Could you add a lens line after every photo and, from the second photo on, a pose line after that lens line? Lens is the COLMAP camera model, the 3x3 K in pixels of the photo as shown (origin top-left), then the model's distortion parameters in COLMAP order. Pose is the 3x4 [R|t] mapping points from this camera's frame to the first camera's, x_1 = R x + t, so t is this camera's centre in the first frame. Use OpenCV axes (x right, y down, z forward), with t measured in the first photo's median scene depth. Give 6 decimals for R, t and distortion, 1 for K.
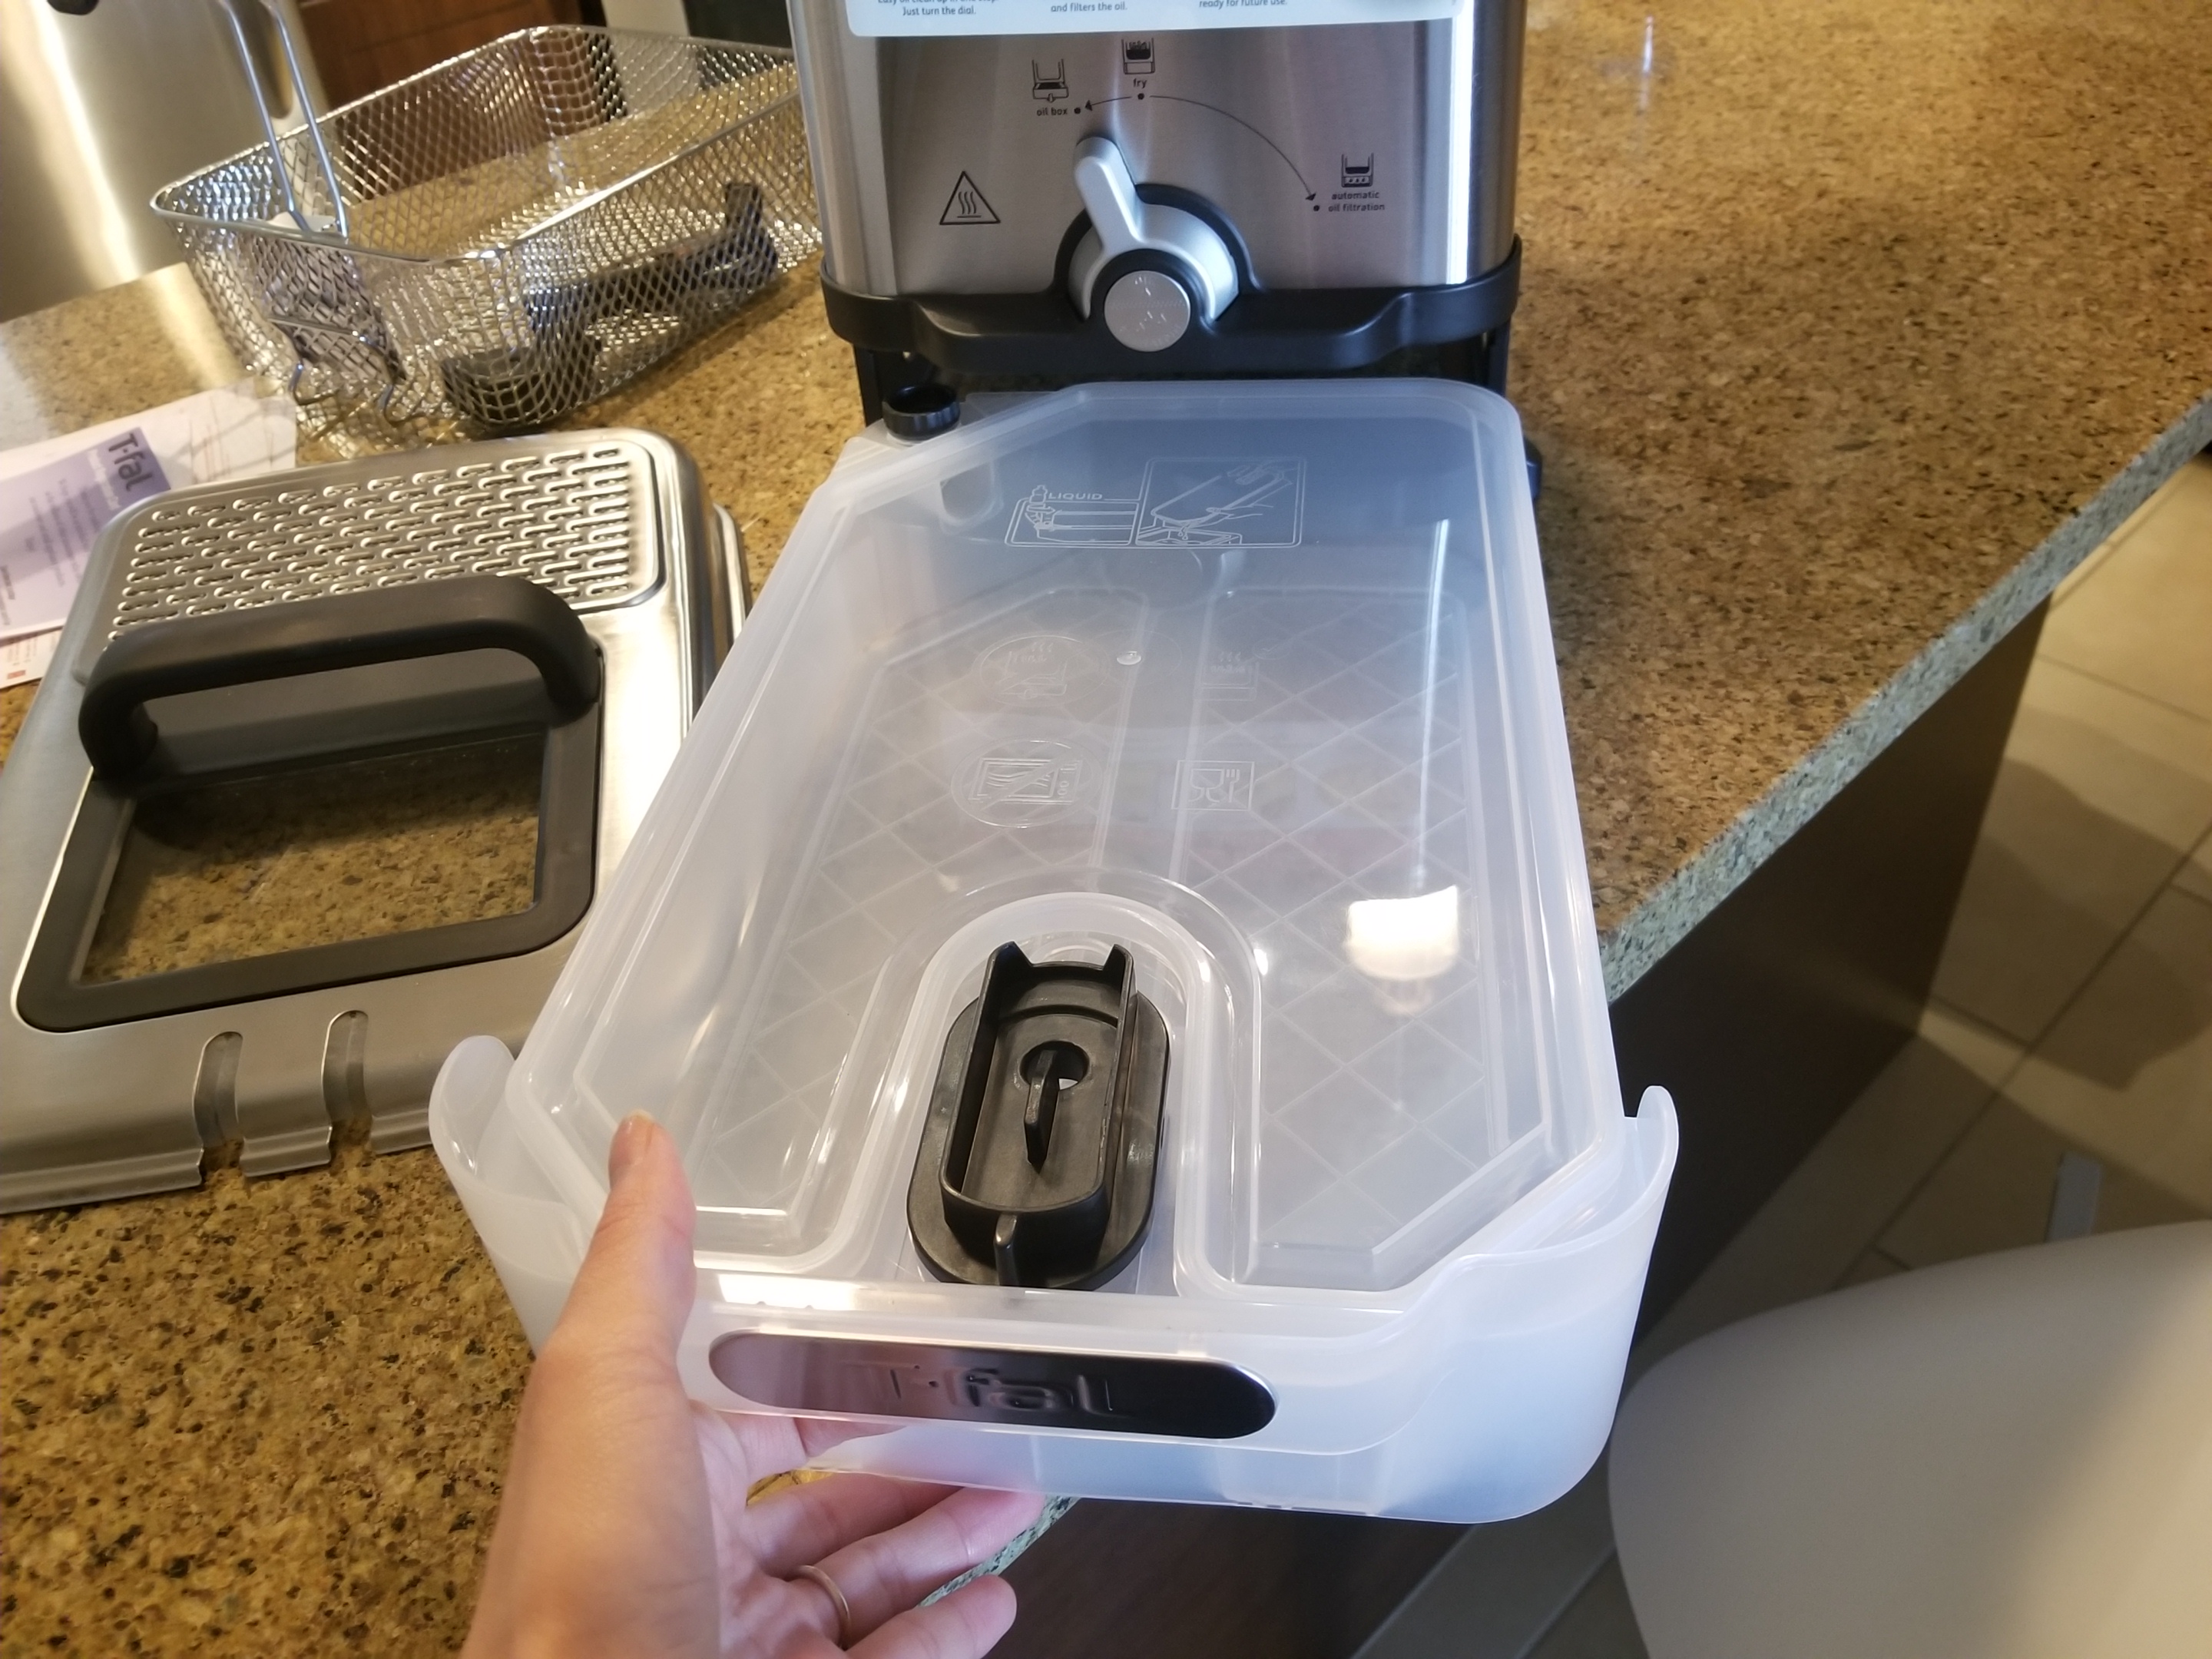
lens RADIAL K [[1770.1, 0, 1104.4], [0, 1770.1, 777.7], [0, 0, 1]] dist [-0.023860, -0.006501]
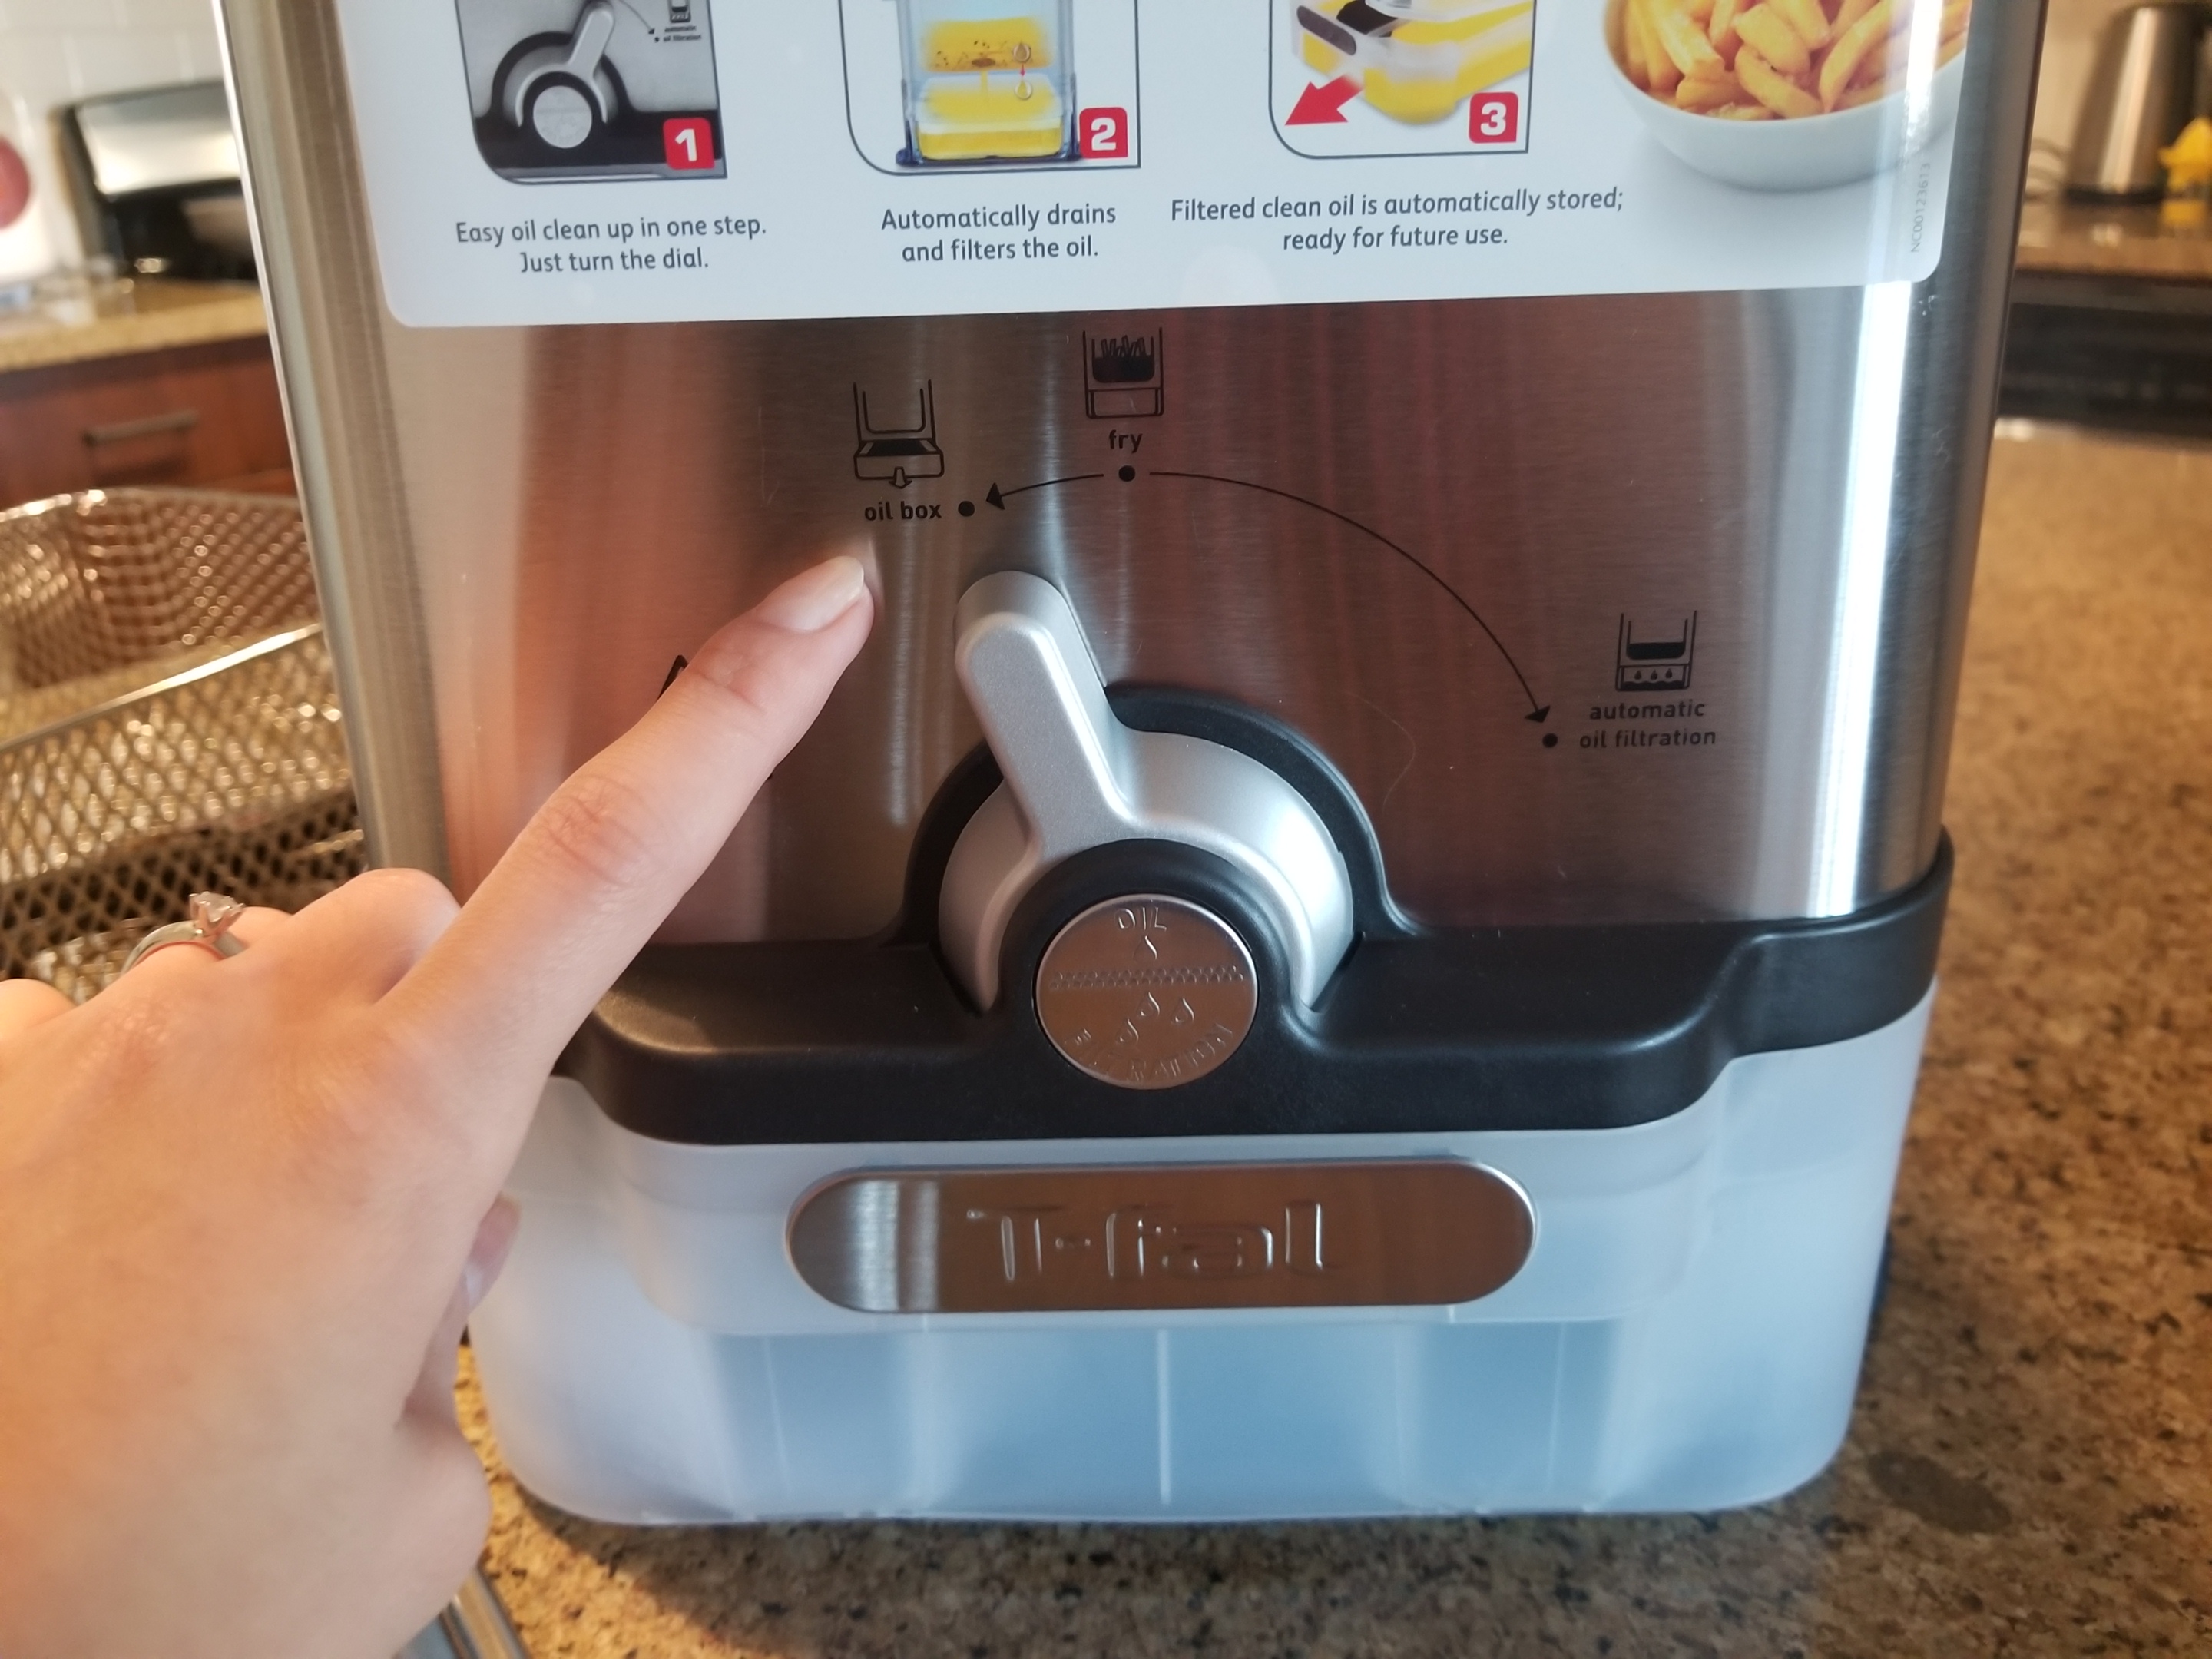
lens RADIAL K [[1770.1, 0, 1083.1], [0, 1770.1, 801.1], [0, 0, 1]] dist [-0.023860, -0.006501]
pose [[0.995982, -0.005918, 0.089356, -0.019882], [0.031118, 0.958506, -0.283368, -0.159413], [-0.083972, 0.285010, 0.954839, 0.504108]]
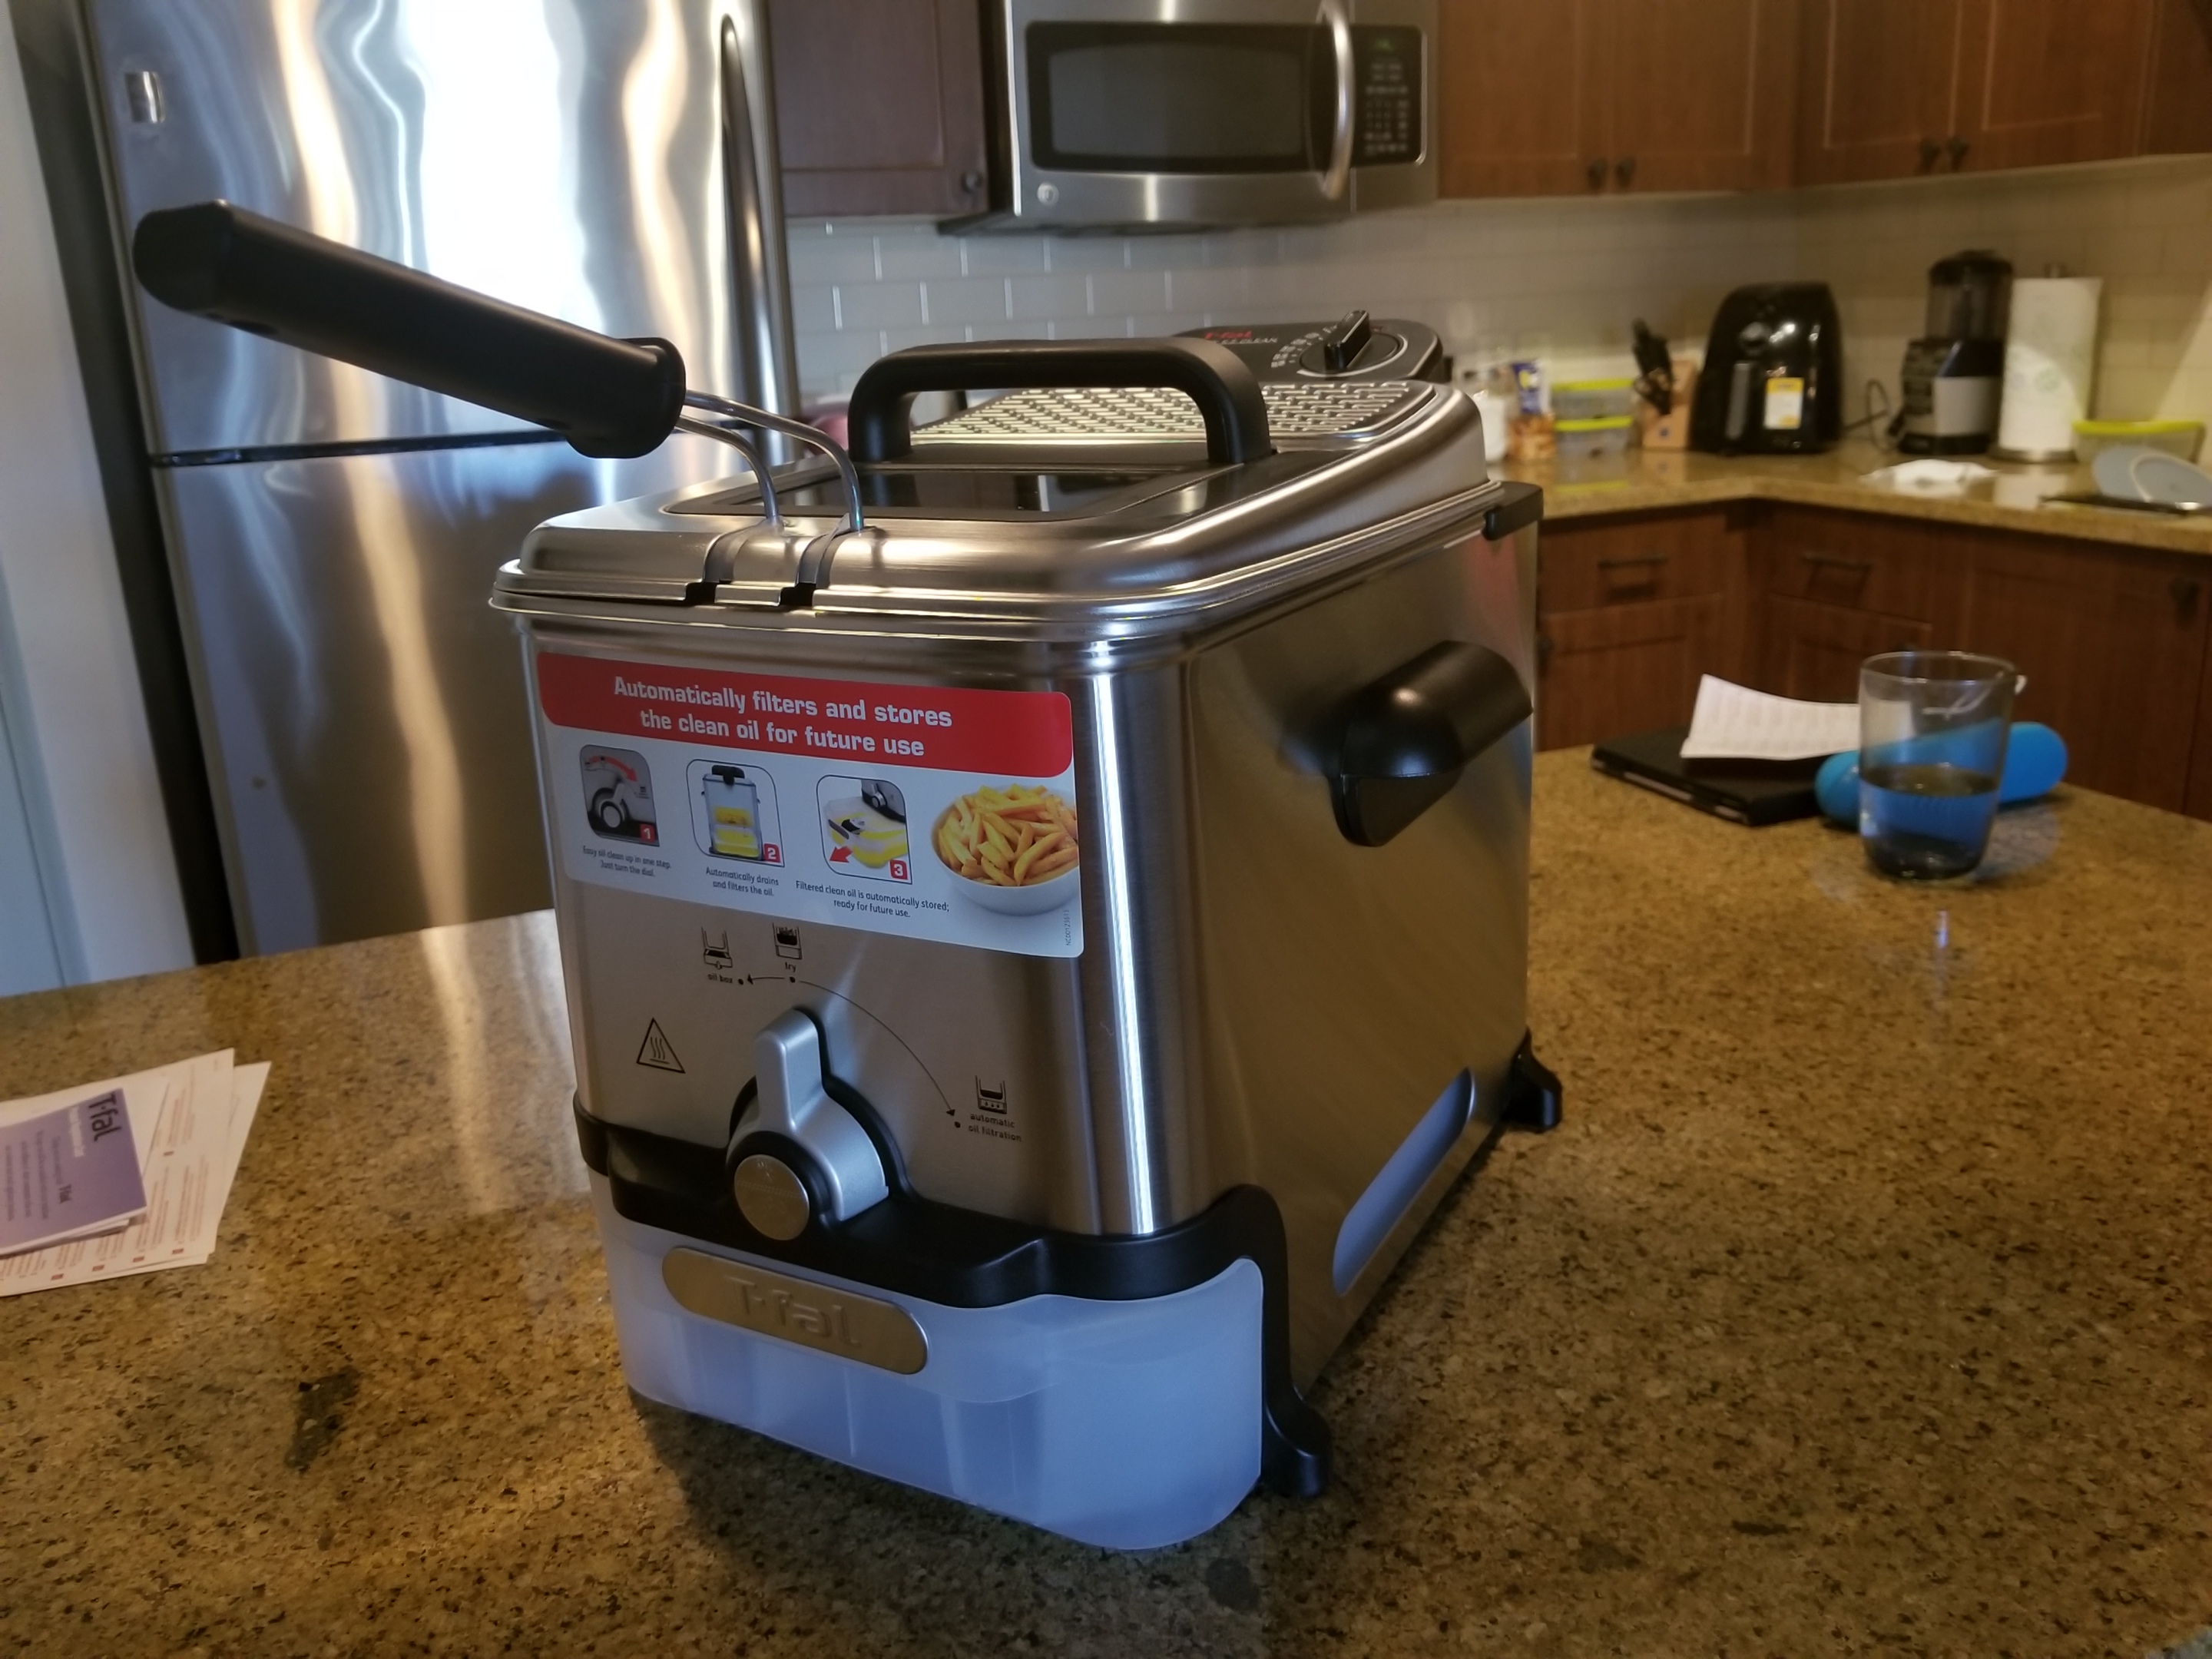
lens RADIAL K [[1770.1, 0, 1098.0], [0, 1770.1, 836.5], [0, 0, 1]] dist [-0.023860, -0.006501]
pose [[0.924635, 0.133125, -0.356830, 0.397263], [-0.248758, 0.920556, -0.301156, -0.165908], [0.288391, 0.367224, 0.884295, 0.136256]]
